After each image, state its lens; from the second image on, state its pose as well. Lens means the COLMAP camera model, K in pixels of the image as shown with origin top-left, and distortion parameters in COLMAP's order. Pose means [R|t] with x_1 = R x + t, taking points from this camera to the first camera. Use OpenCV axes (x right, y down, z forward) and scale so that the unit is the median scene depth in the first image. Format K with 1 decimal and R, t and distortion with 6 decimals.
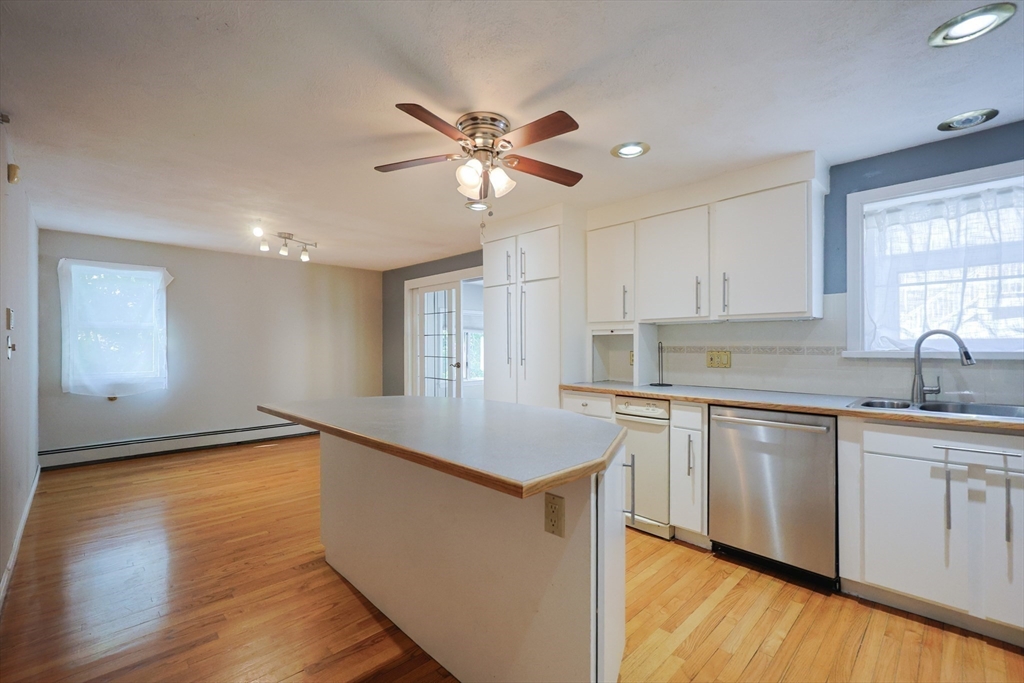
lens RADIAL K [[439.7, 0, 512.0], [0, 439.7, 341.5], [0, 0, 1]] dist [-0.001254, -0.000128]
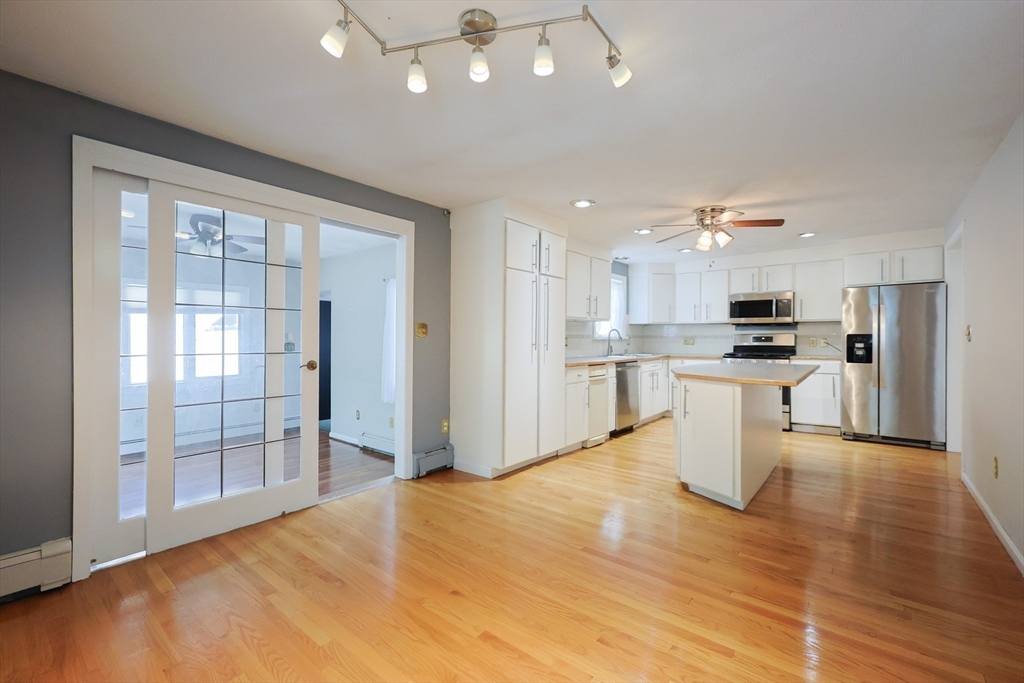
lens RADIAL K [[439.7, 0, 512.0], [0, 439.7, 341.5], [0, 0, 1]] dist [-0.001254, -0.000128]
pose [[-0.108305, -0.000927, 0.994117, -1.315744], [-0.002581, 0.999996, 0.000652, 0.040041], [-0.994114, -0.002495, -0.108307, 1.498789]]
